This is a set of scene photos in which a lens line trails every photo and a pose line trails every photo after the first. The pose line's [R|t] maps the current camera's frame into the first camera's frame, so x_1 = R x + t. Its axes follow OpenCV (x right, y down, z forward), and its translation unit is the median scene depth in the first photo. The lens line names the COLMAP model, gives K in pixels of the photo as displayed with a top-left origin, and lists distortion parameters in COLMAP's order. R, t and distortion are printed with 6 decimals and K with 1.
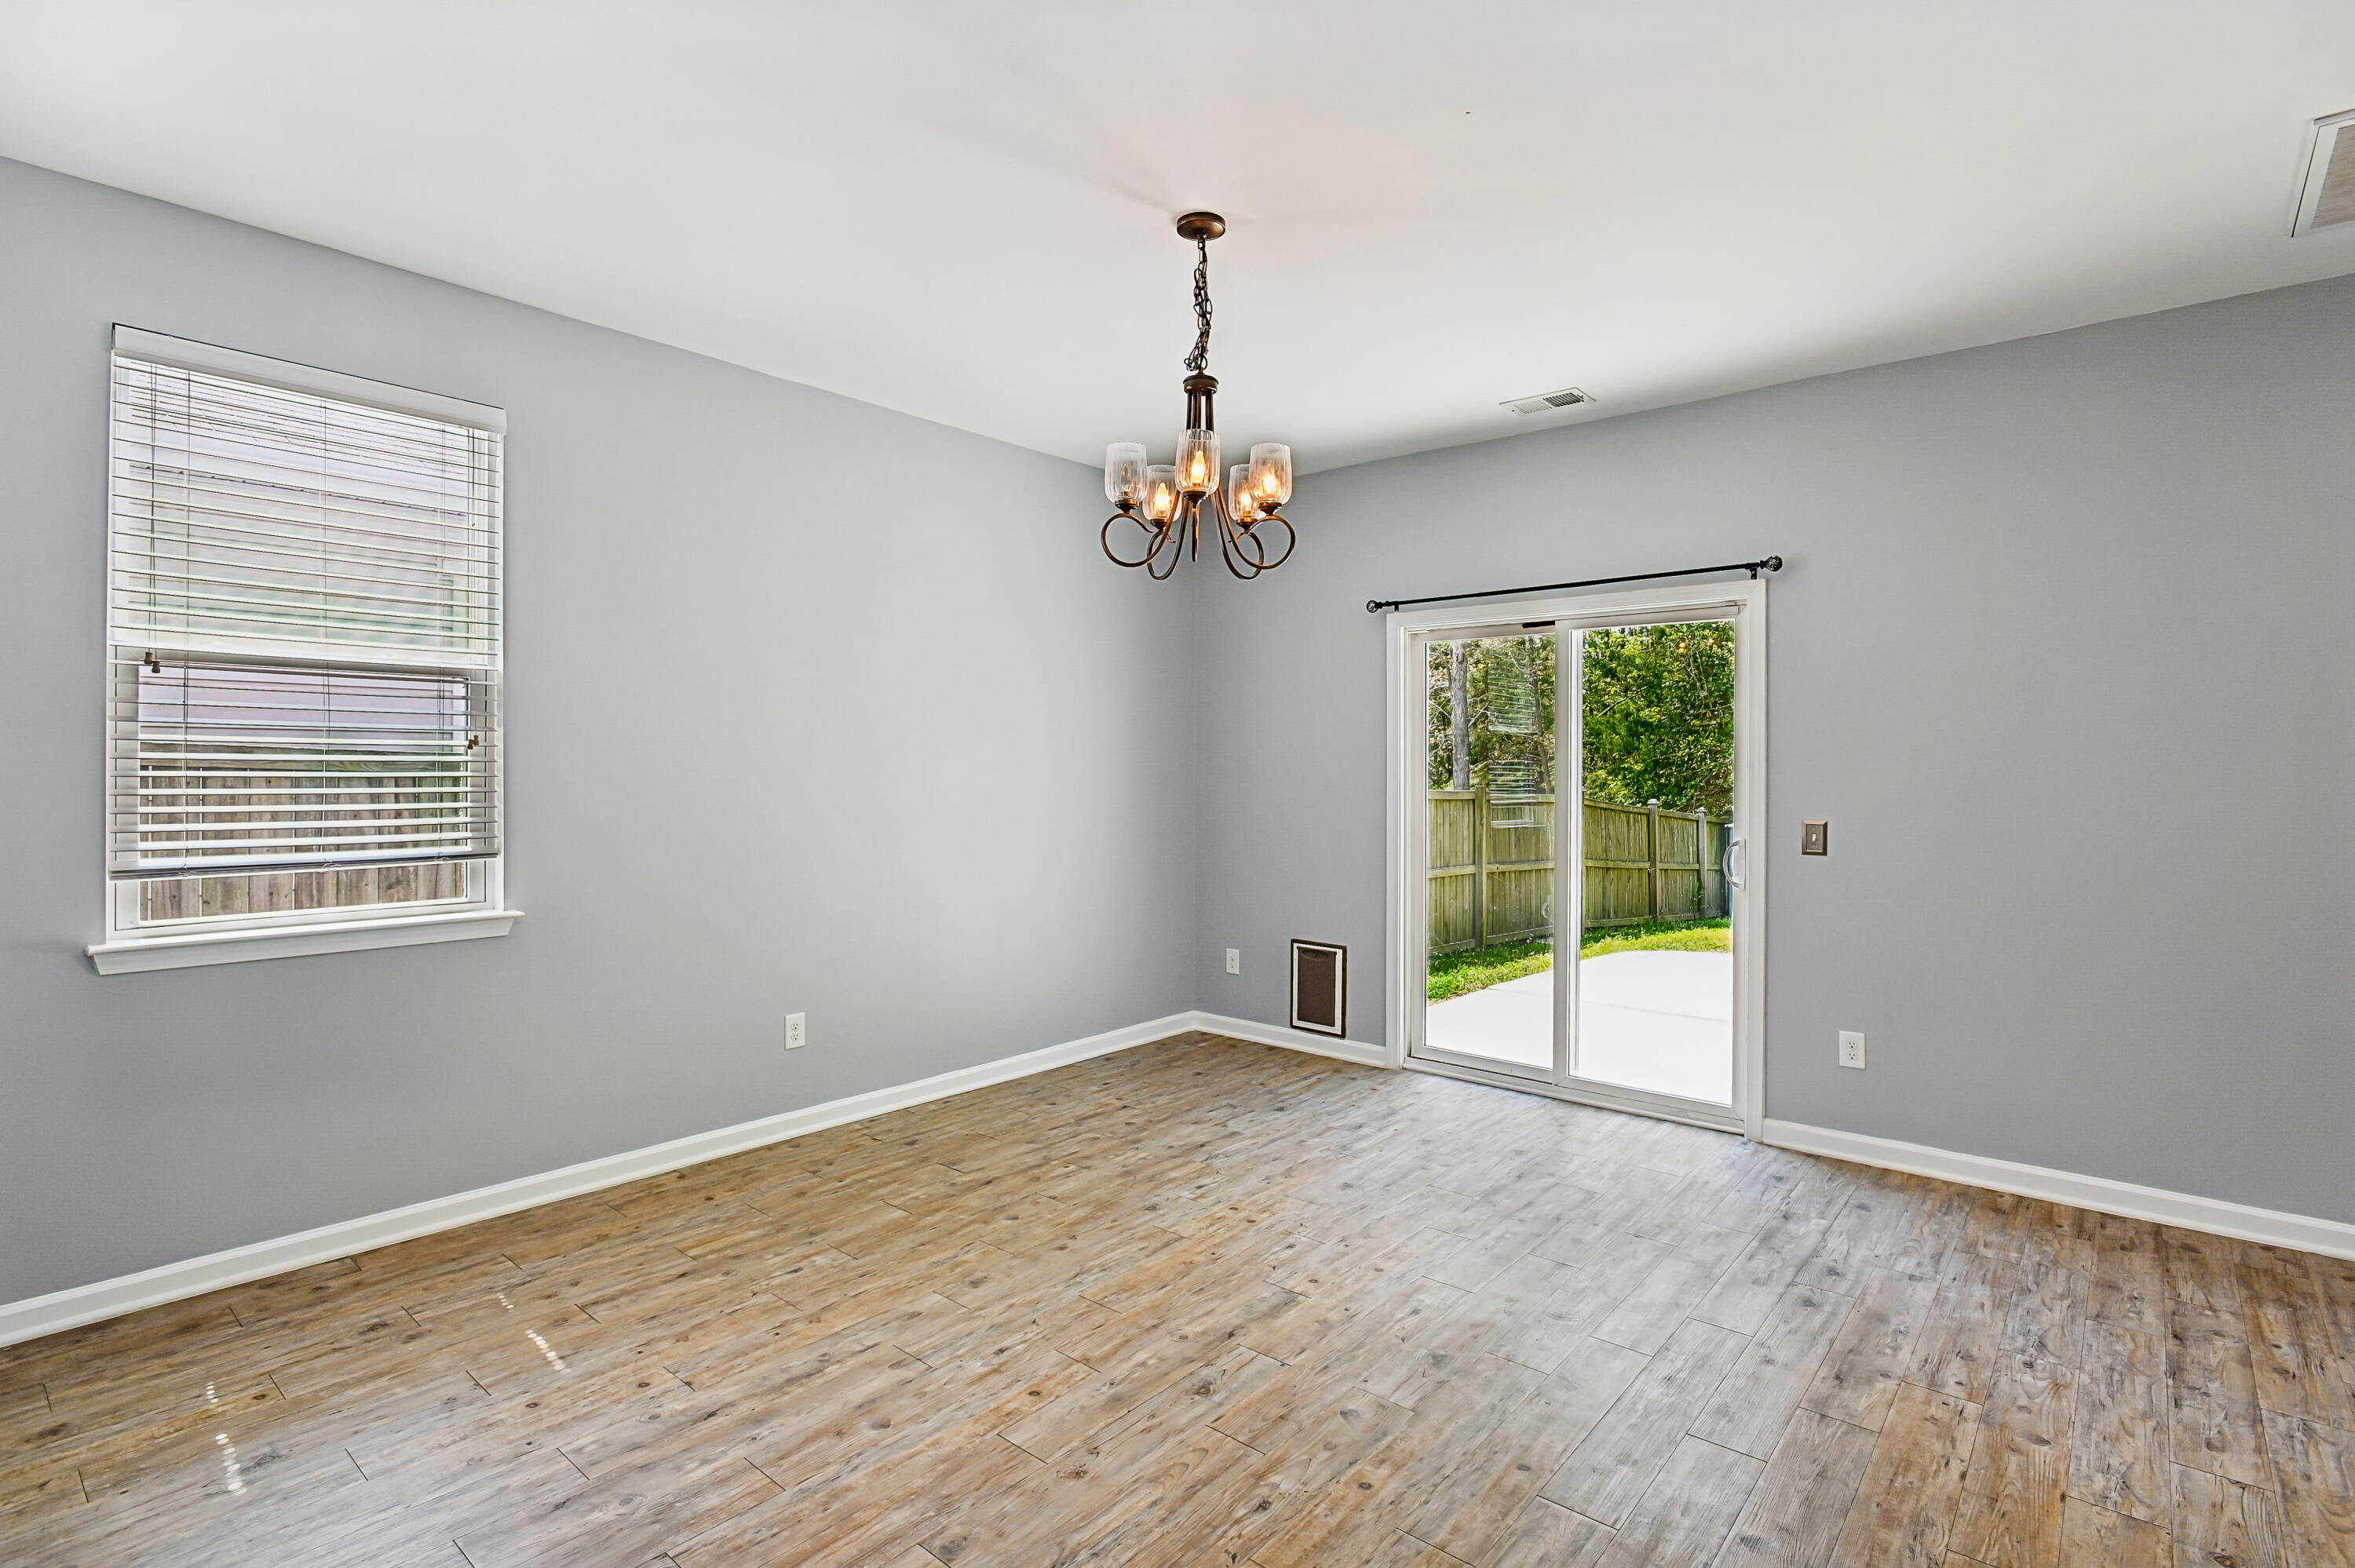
lens RADIAL K [[1132.6, 0, 1179.0], [0, 1132.6, 770.4], [0, 0, 1]] dist [-0.017531, 0.000398]
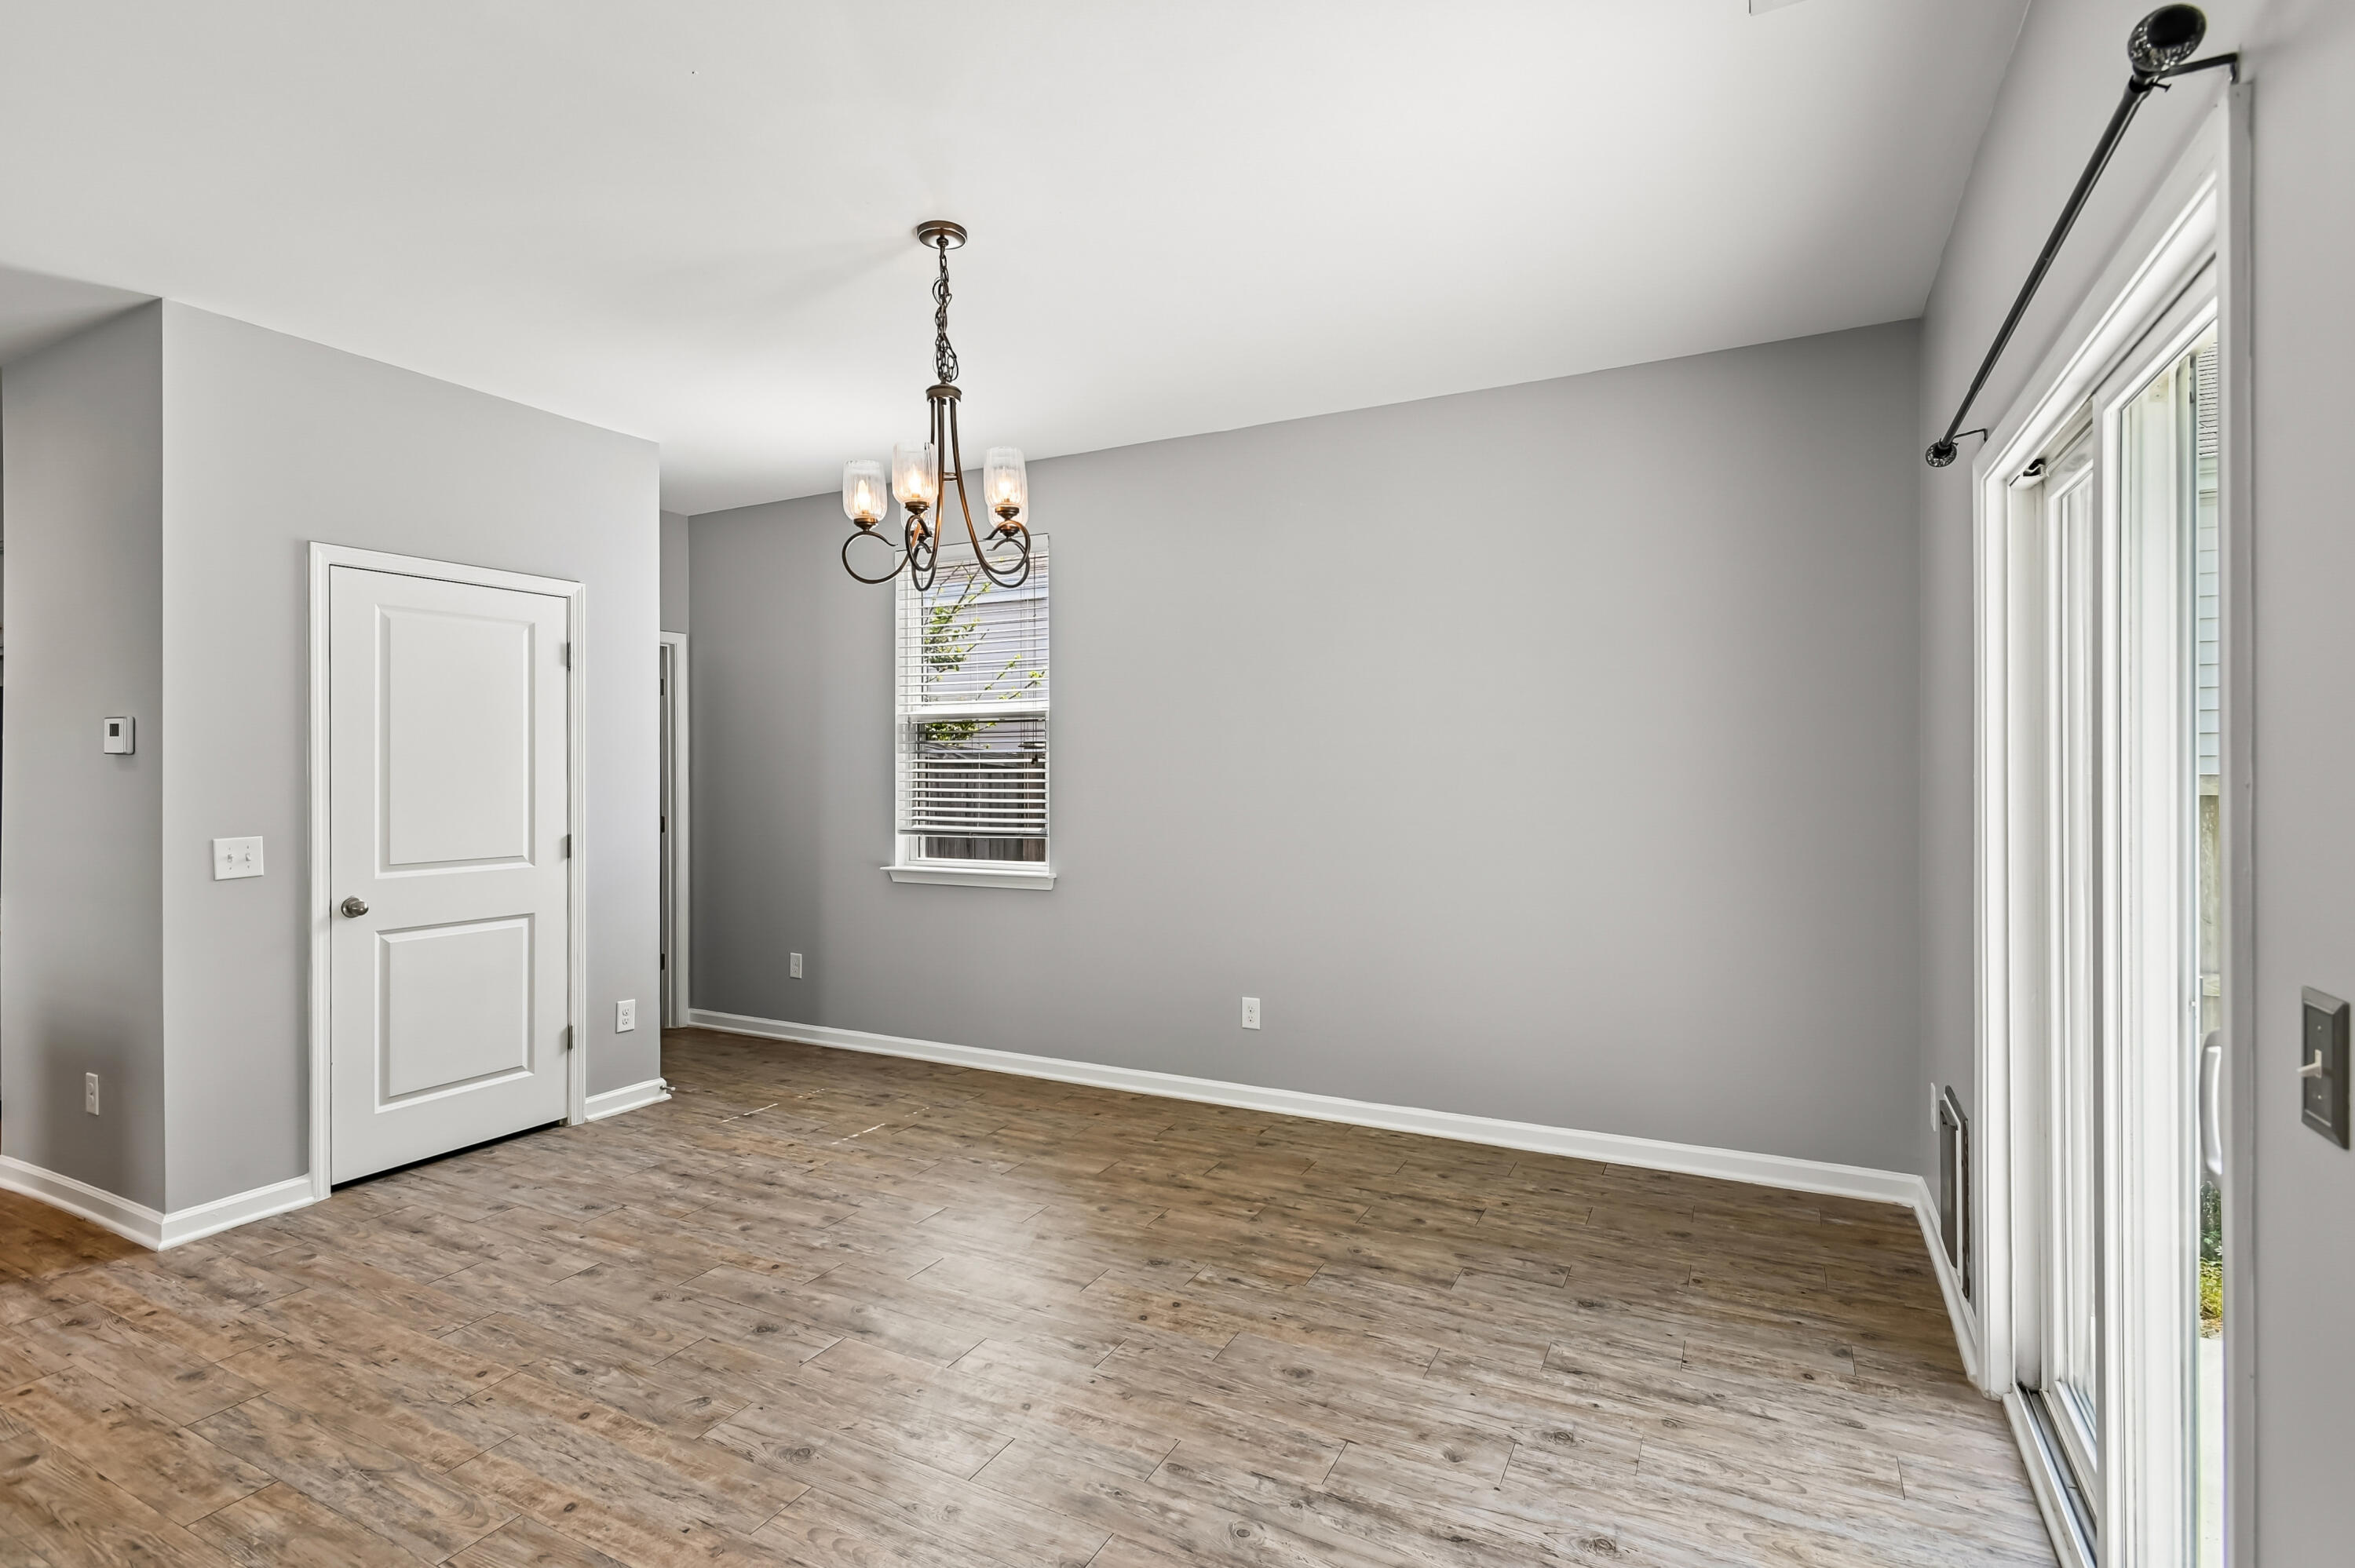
lens RADIAL K [[1123.8, 0, 1176.6], [0, 1123.8, 770.0], [0, 0, 1]] dist [-0.001780, -0.000165]
pose [[0.224812, -0.005065, -0.974389, 0.829118], [0.003340, 0.999985, -0.004428, -0.004312], [0.974397, -0.002259, 0.224825, 0.783977]]
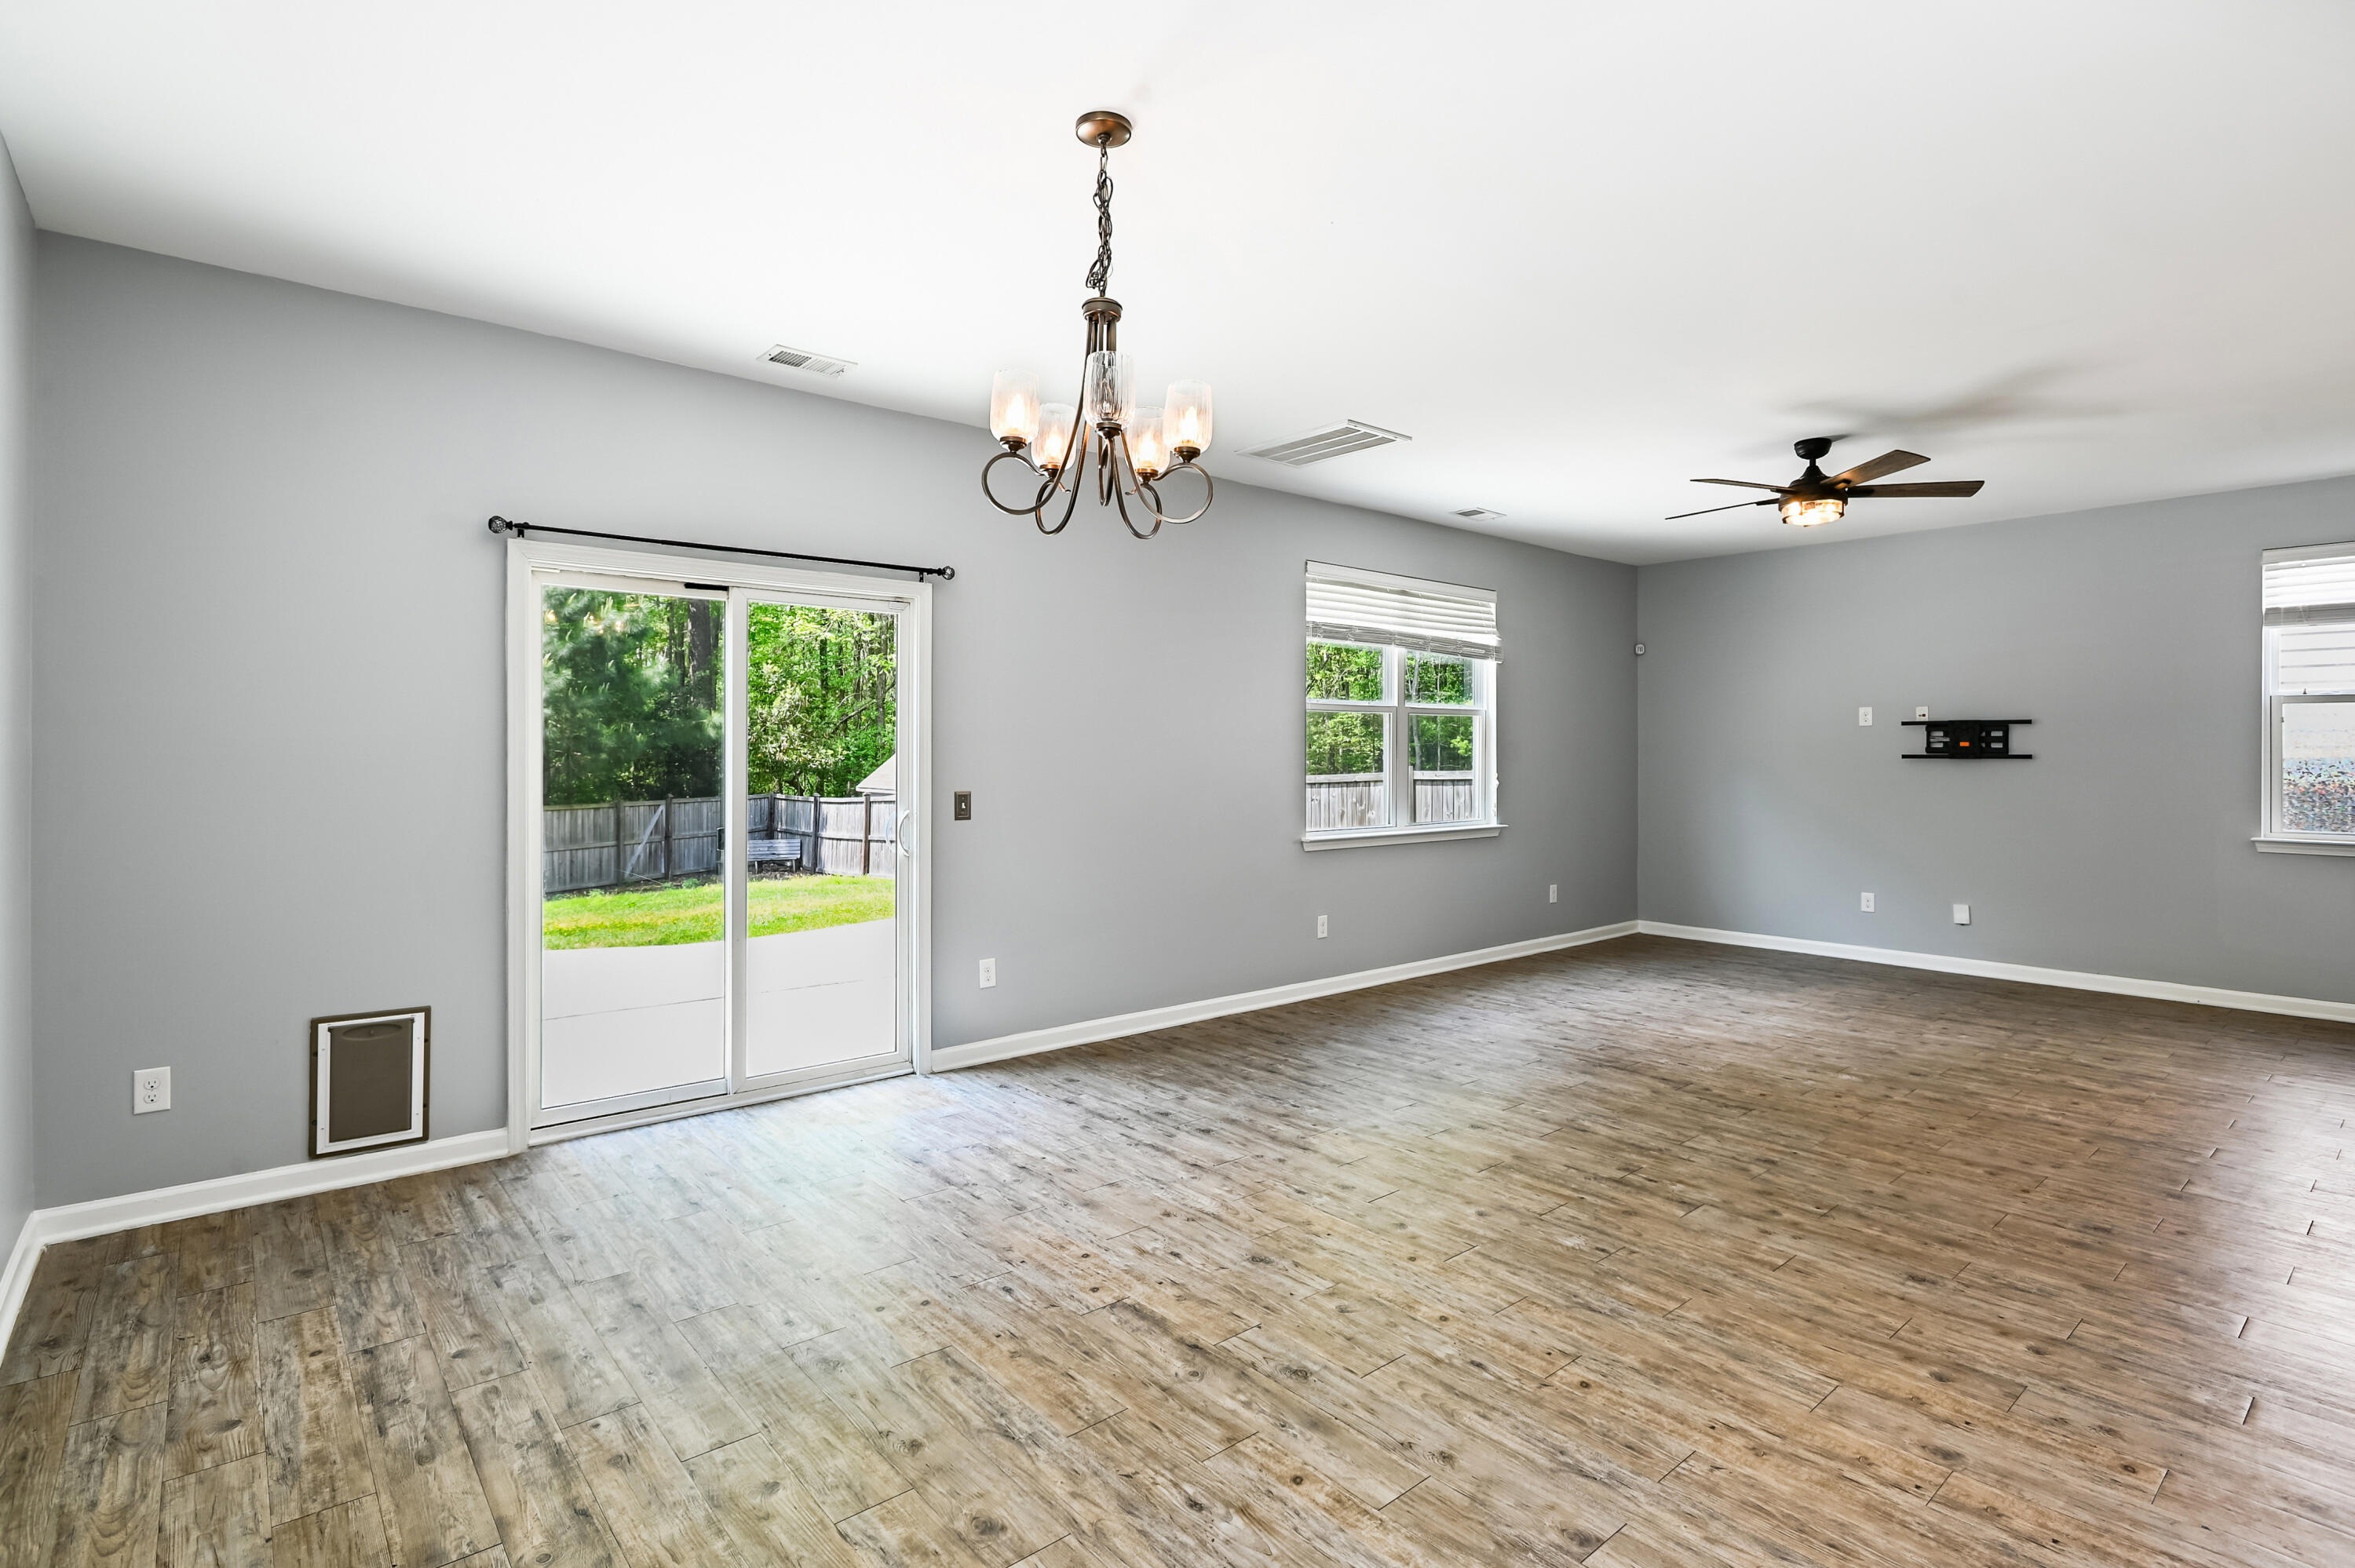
lens RADIAL K [[1137.0, 0, 1176.6], [0, 1137.0, 749.1], [0, 0, 1]] dist [-0.016419, 0.000768]
pose [[0.159567, -0.003133, 0.987182, -0.670587], [0.000362, 0.999995, 0.003115, -0.004944], [-0.987187, -0.000140, 0.159567, 0.645250]]
